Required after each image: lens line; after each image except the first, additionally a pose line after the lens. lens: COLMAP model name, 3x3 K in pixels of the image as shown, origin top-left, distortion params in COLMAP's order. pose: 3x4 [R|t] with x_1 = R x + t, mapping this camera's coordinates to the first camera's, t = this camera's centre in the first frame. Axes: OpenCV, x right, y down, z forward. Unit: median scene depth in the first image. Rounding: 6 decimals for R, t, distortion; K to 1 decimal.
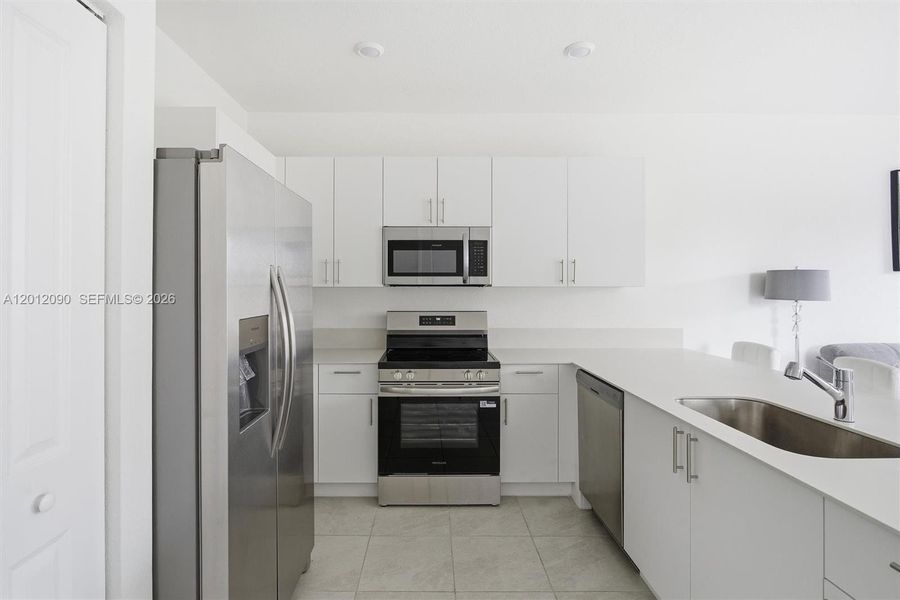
lens RADIAL K [[439.4, 0, 431.7], [0, 439.4, 289.9], [0, 0, 1]] dist [-0.012536, 0.003091]
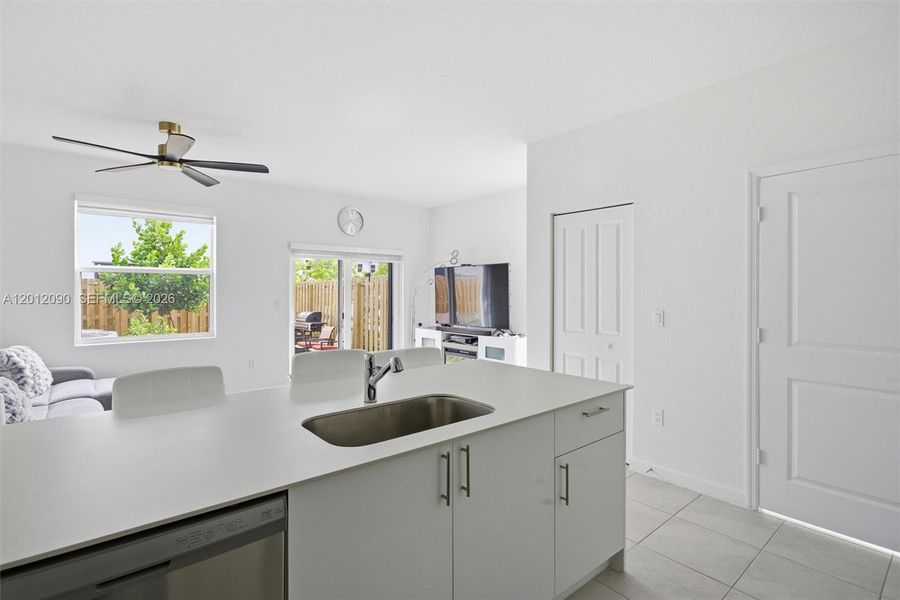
lens RADIAL K [[427.7, 0, 447.7], [0, 427.7, 291.3], [0, 0, 1]] dist [-0.013539, 0.004710]
pose [[-0.632376, -0.000192, 0.774662, -0.049362], [0.000808, 0.999999, 0.000908, -0.001284], [-0.774661, 0.001201, -0.632375, 0.832537]]
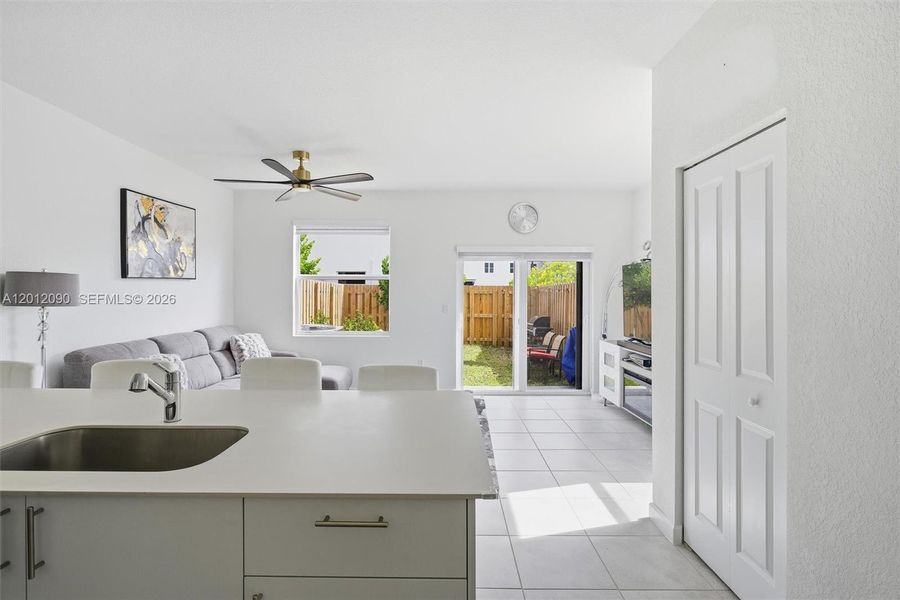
lens RADIAL K [[427.7, 0, 444.8], [0, 427.7, 294.4], [0, 0, 1]] dist [-0.013539, 0.004710]
pose [[0.010846, 0.000508, 0.999941, -0.034134], [-0.001707, 0.999998, -0.000490, -0.001805], [-0.999940, -0.001701, 0.010847, 0.178635]]
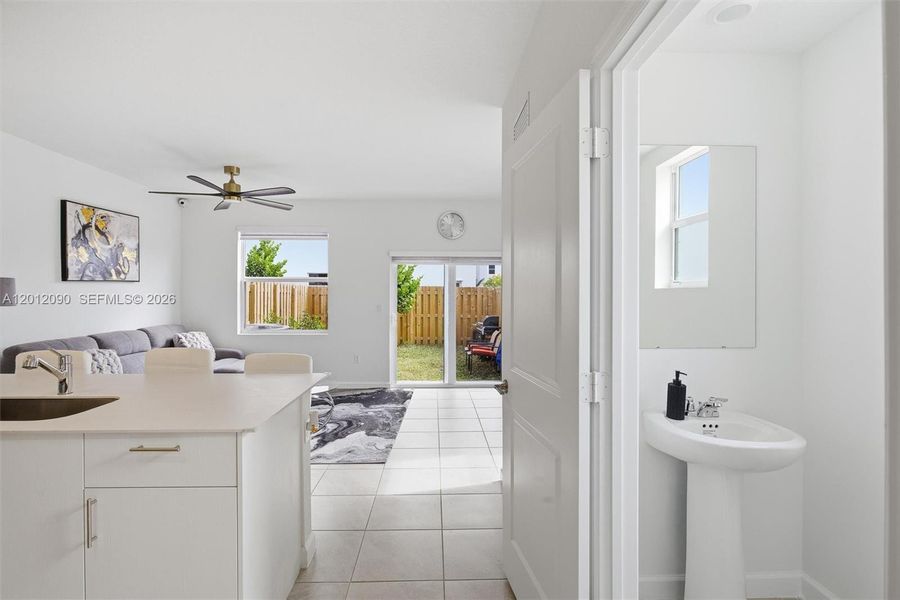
lens RADIAL K [[427.7, 0, 444.4], [0, 427.7, 294.1], [0, 0, 1]] dist [-0.013539, 0.004710]
pose [[-0.024619, 0.003464, 0.999691, -0.209820], [-0.000523, 0.999994, -0.003478, -0.001879], [-0.999697, -0.000608, -0.024617, -0.074783]]
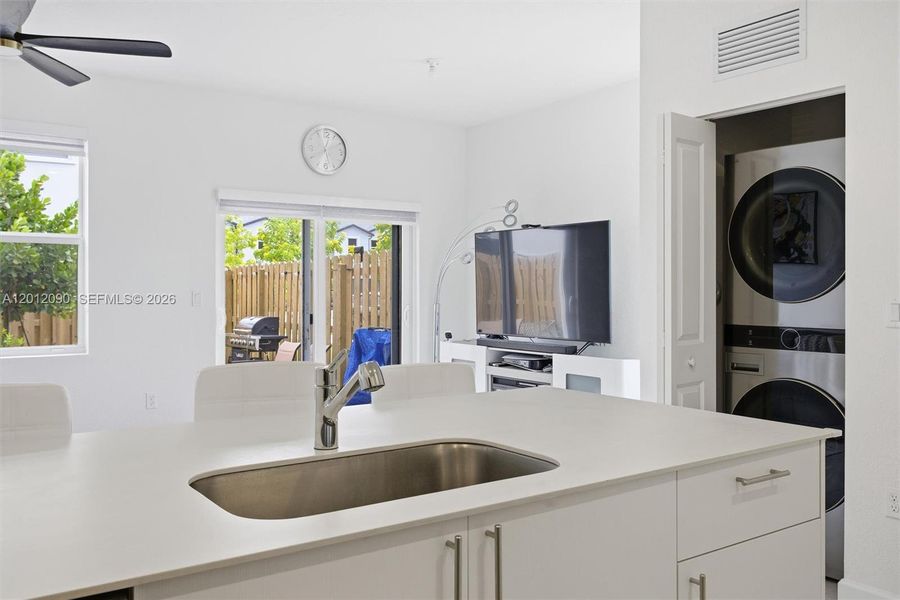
lens RADIAL K [[762.5, 0, 448.8], [0, 762.5, 288.2], [0, 0, 1]] dist [-0.005486, -0.000587]
pose [[-0.570002, 0.000195, 0.821643, -0.037200], [0.002173, 0.999997, 0.001270, 0.034401], [-0.821640, 0.002509, -0.570001, 0.785371]]
